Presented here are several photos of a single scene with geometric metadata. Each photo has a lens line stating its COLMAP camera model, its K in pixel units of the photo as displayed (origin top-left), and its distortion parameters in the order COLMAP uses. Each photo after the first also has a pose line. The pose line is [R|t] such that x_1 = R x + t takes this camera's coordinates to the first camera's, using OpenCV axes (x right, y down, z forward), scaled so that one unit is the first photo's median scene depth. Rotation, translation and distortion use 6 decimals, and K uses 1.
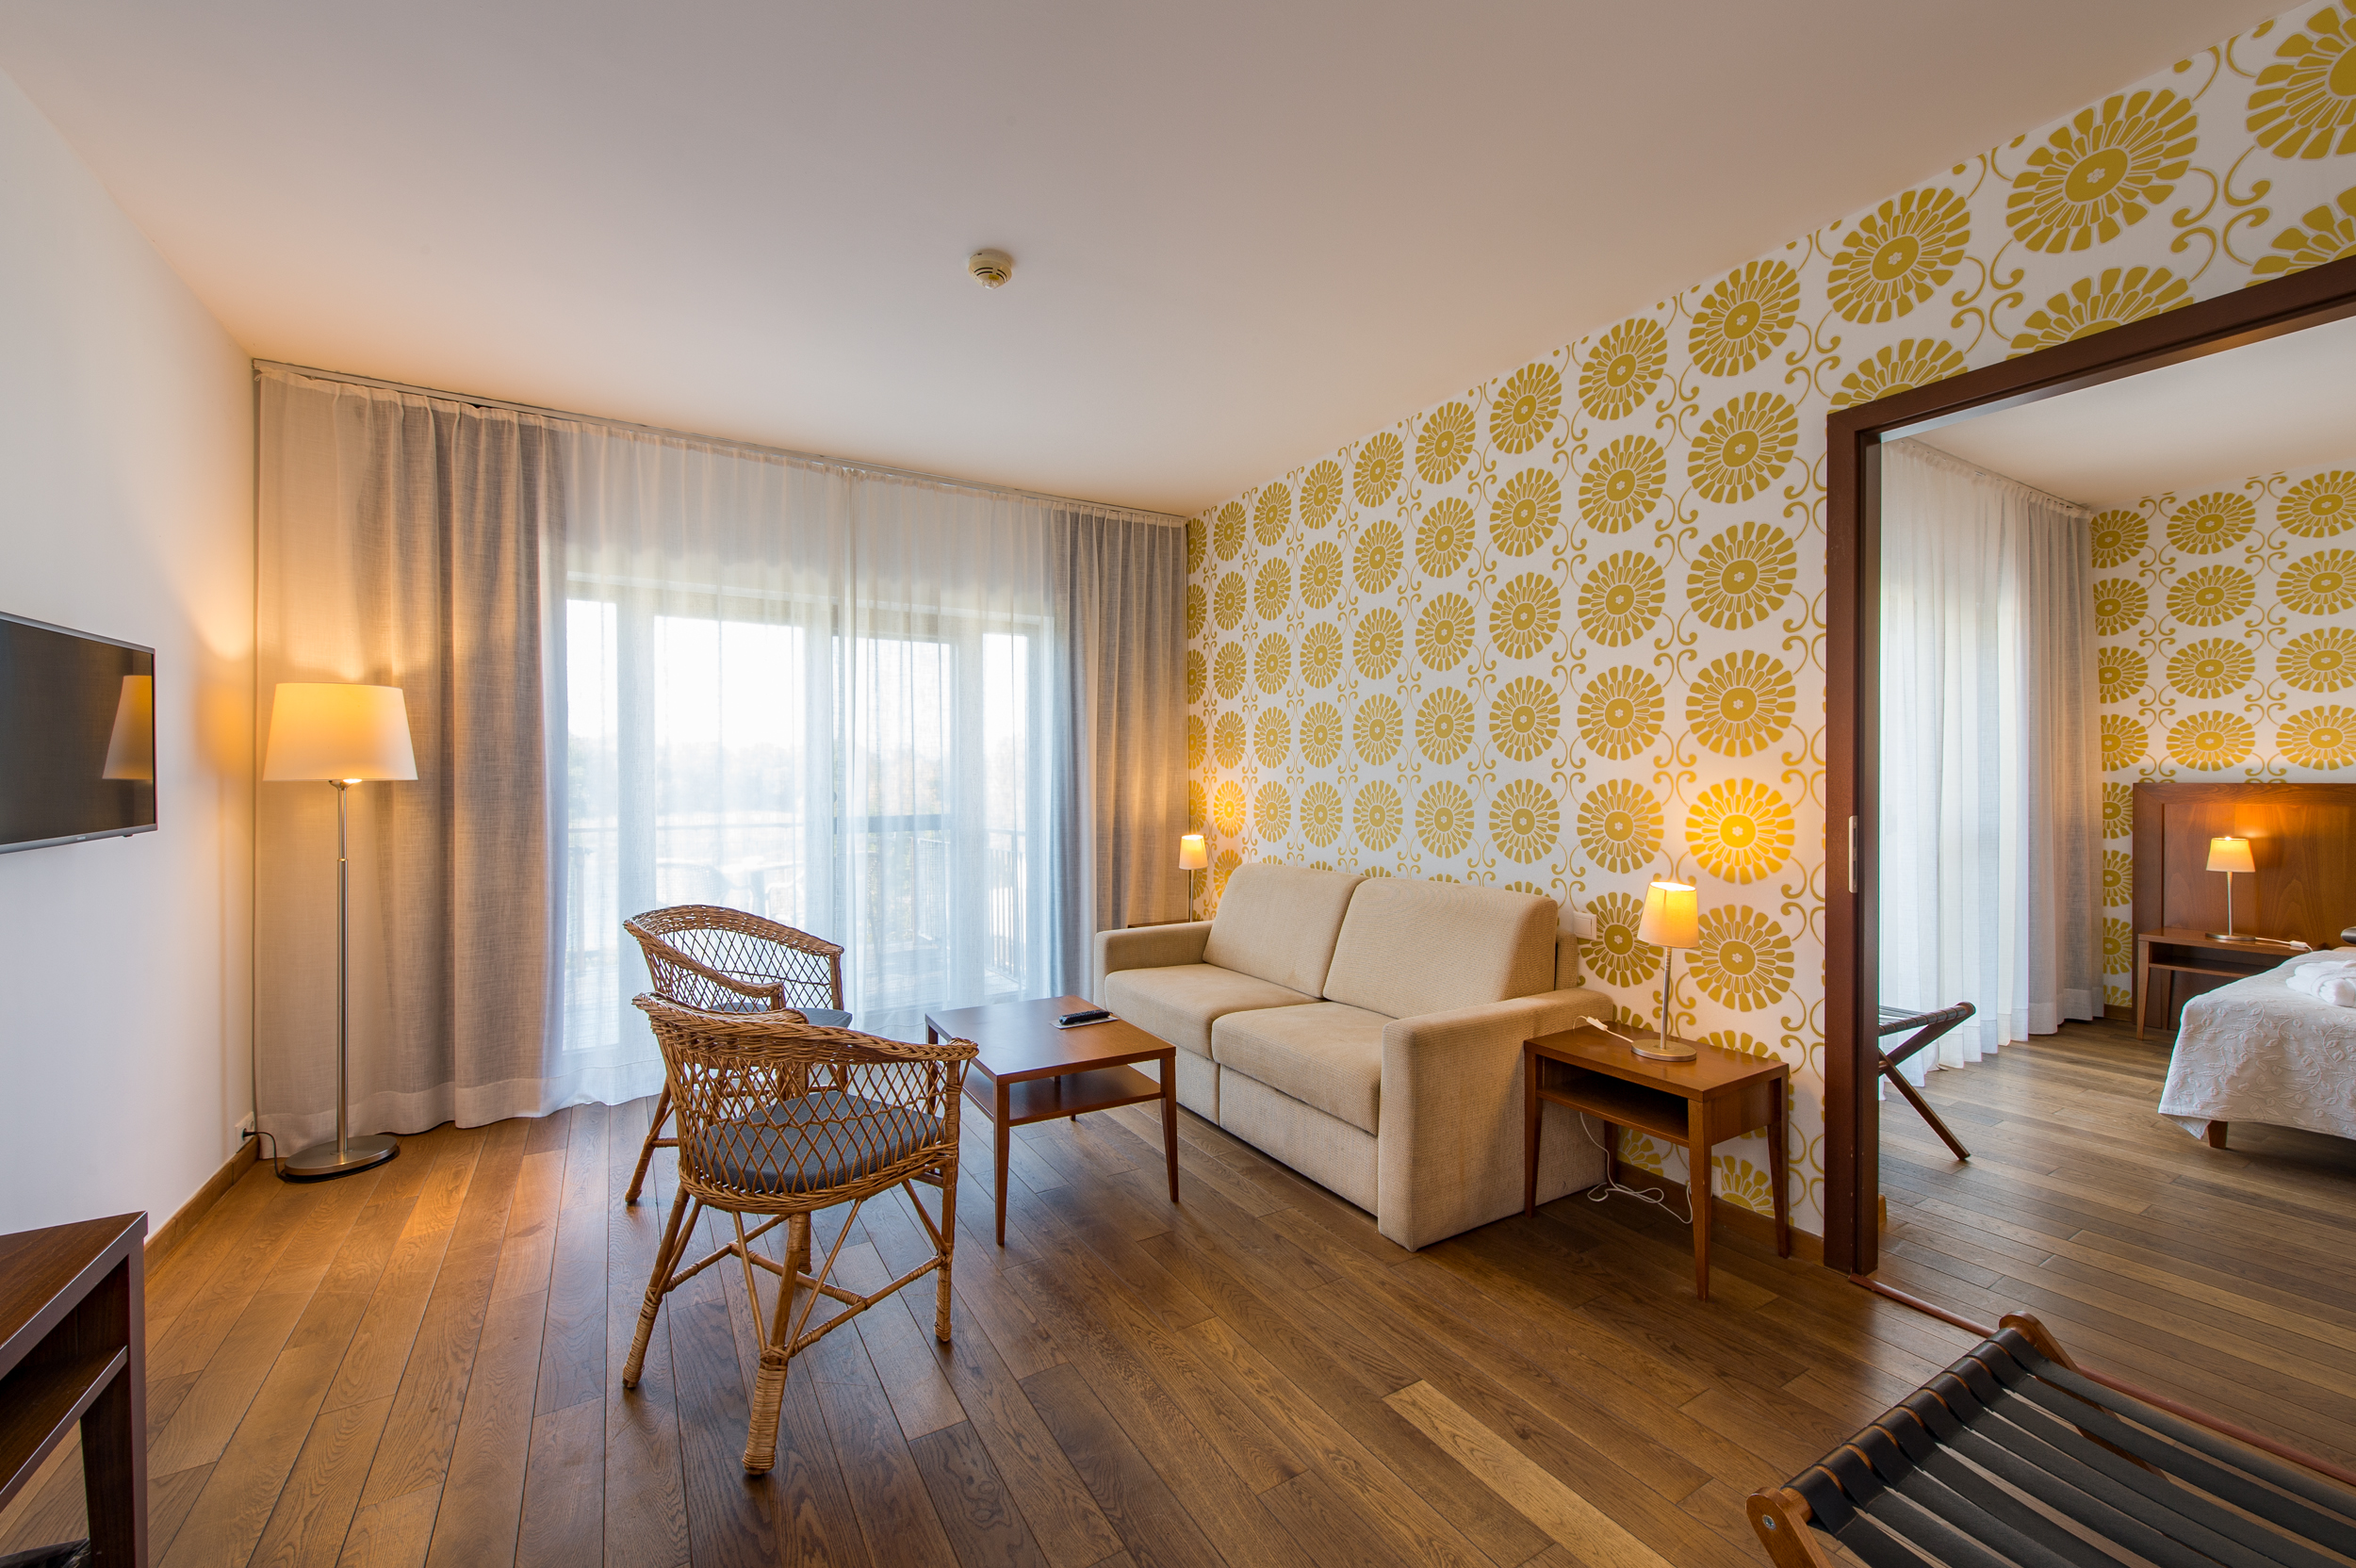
lens RADIAL K [[928.6, 0, 1178.0], [0, 928.6, 784.0], [0, 0, 1]] dist [0.000242, -0.000020]
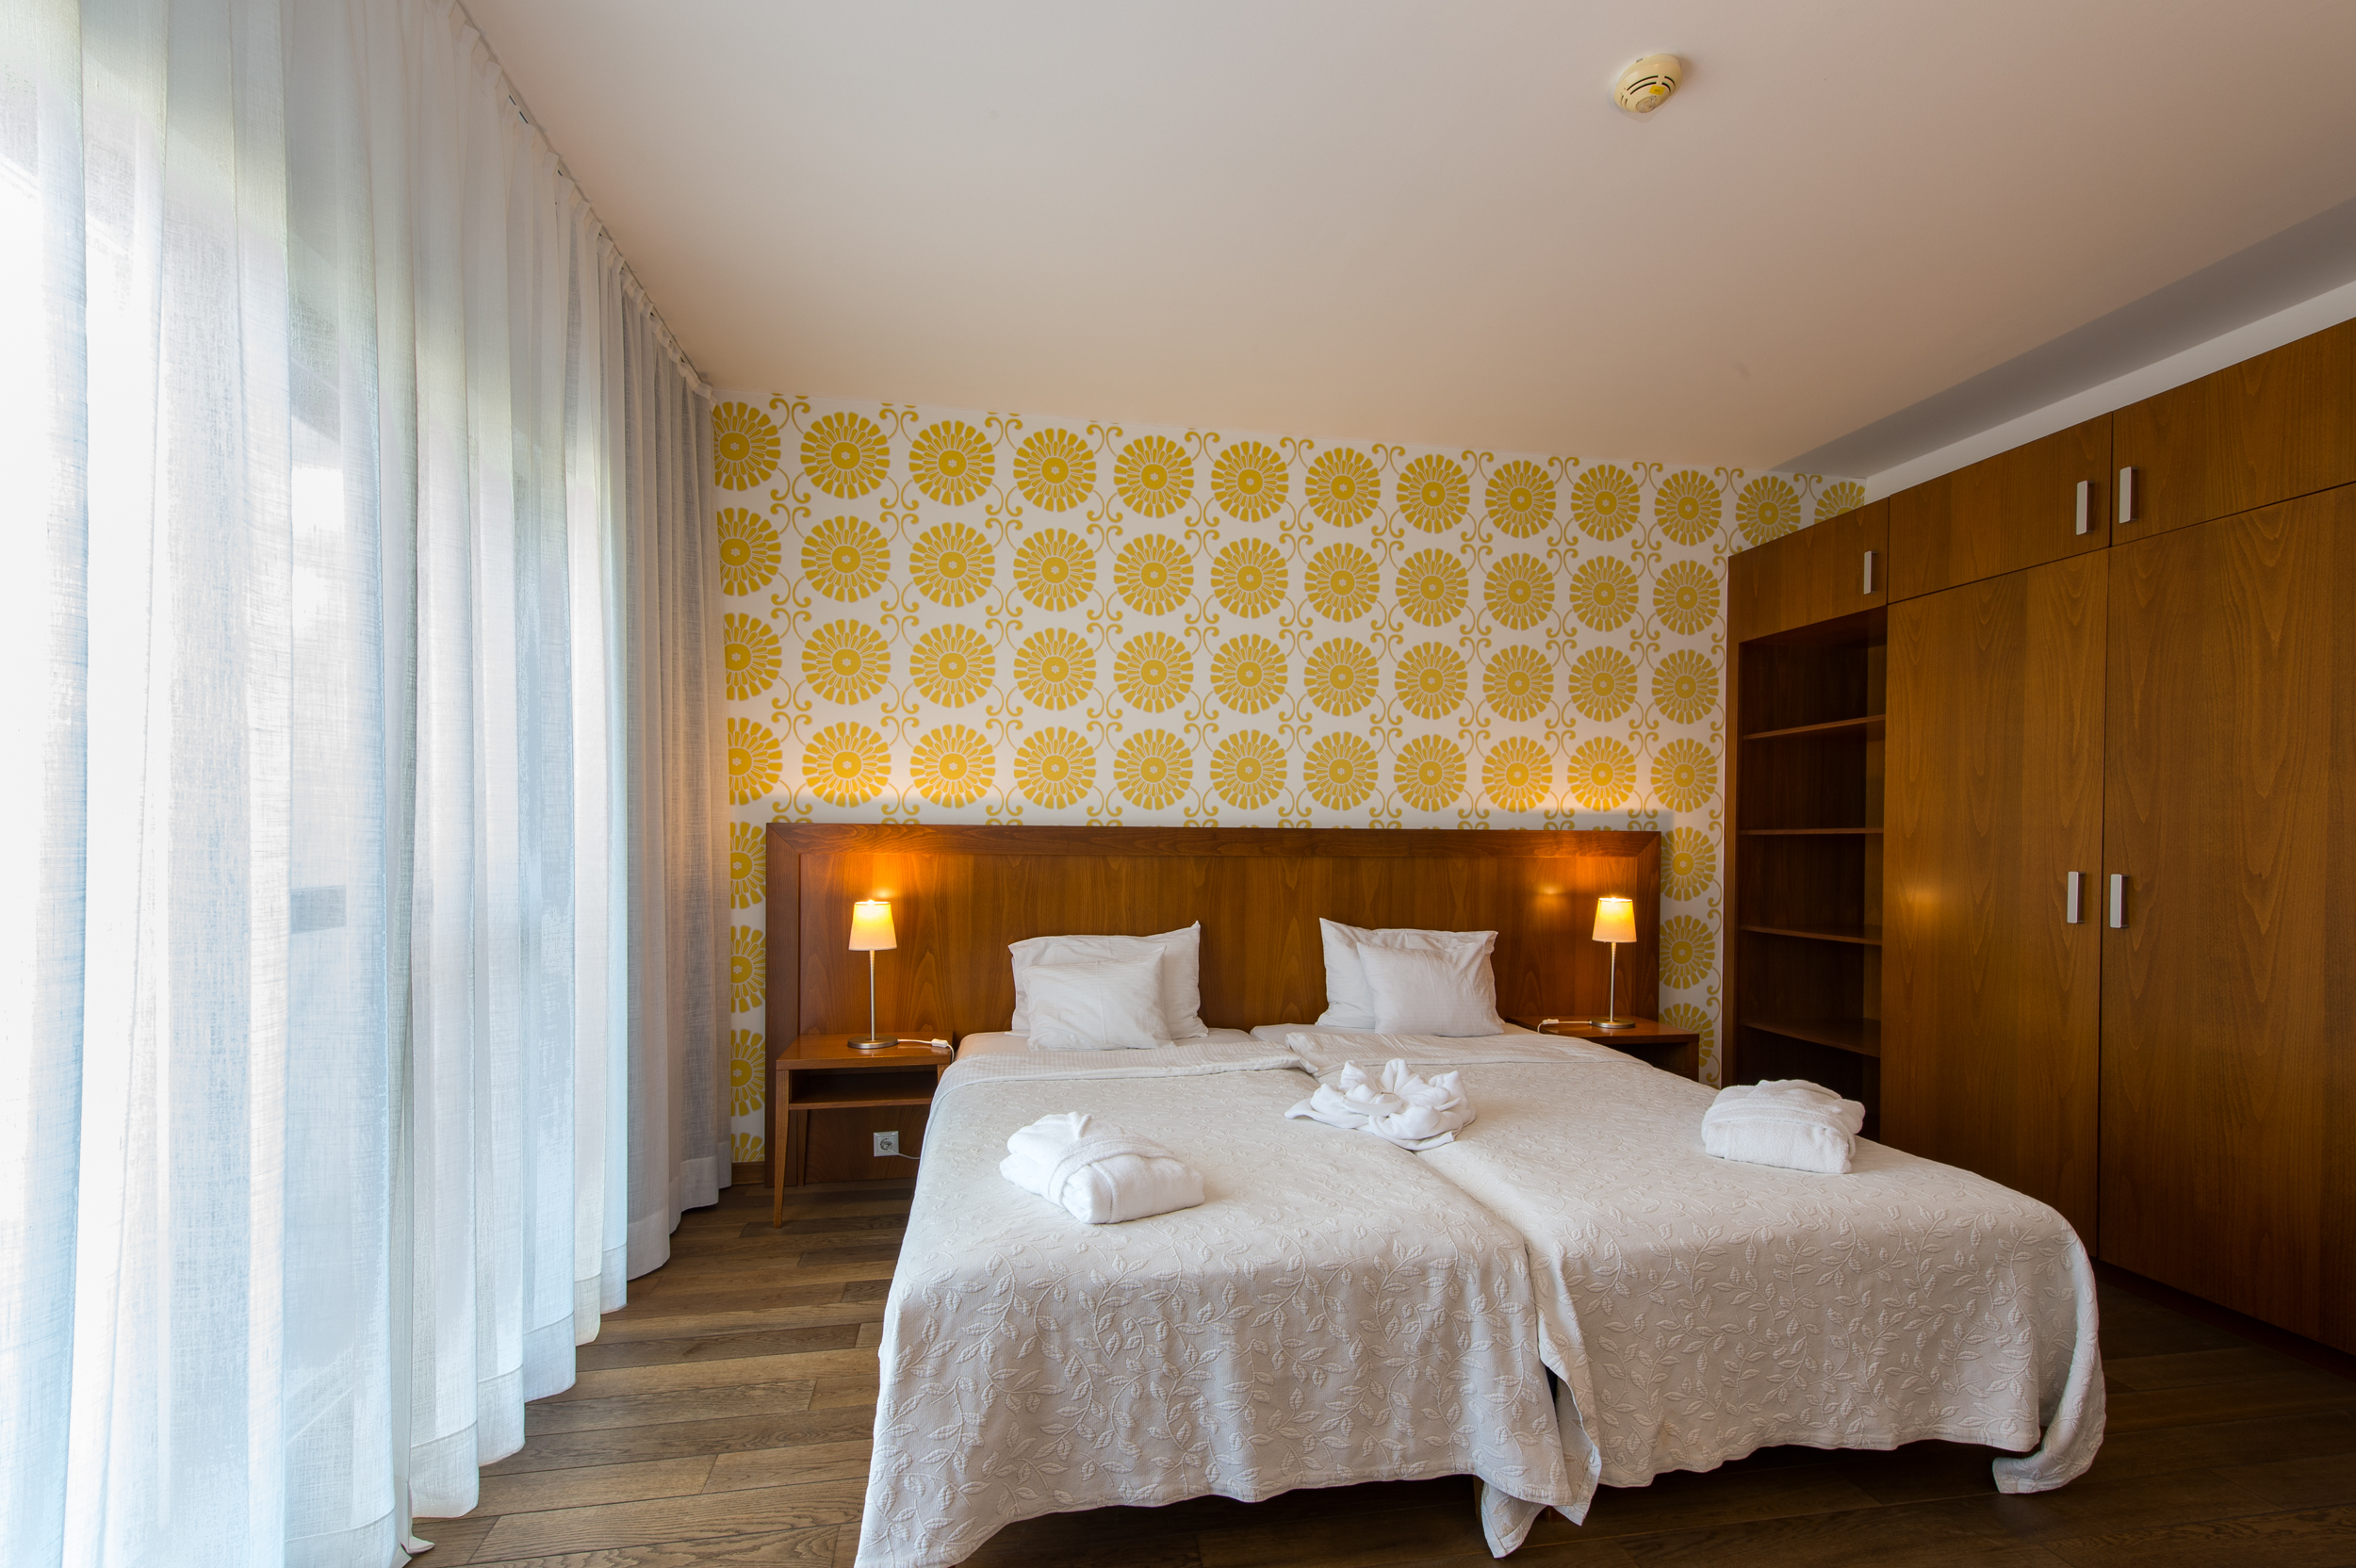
lens RADIAL K [[1015.2, 0, 1176.7], [0, 1015.2, 854.5], [0, 0, 1]] dist [0.021768, 0.000014]
pose [[0.353560, -0.008540, 0.935373, 0.455777], [-0.002852, 0.999944, 0.010208, 0.013173], [-0.935407, -0.006277, 0.353516, 0.472879]]
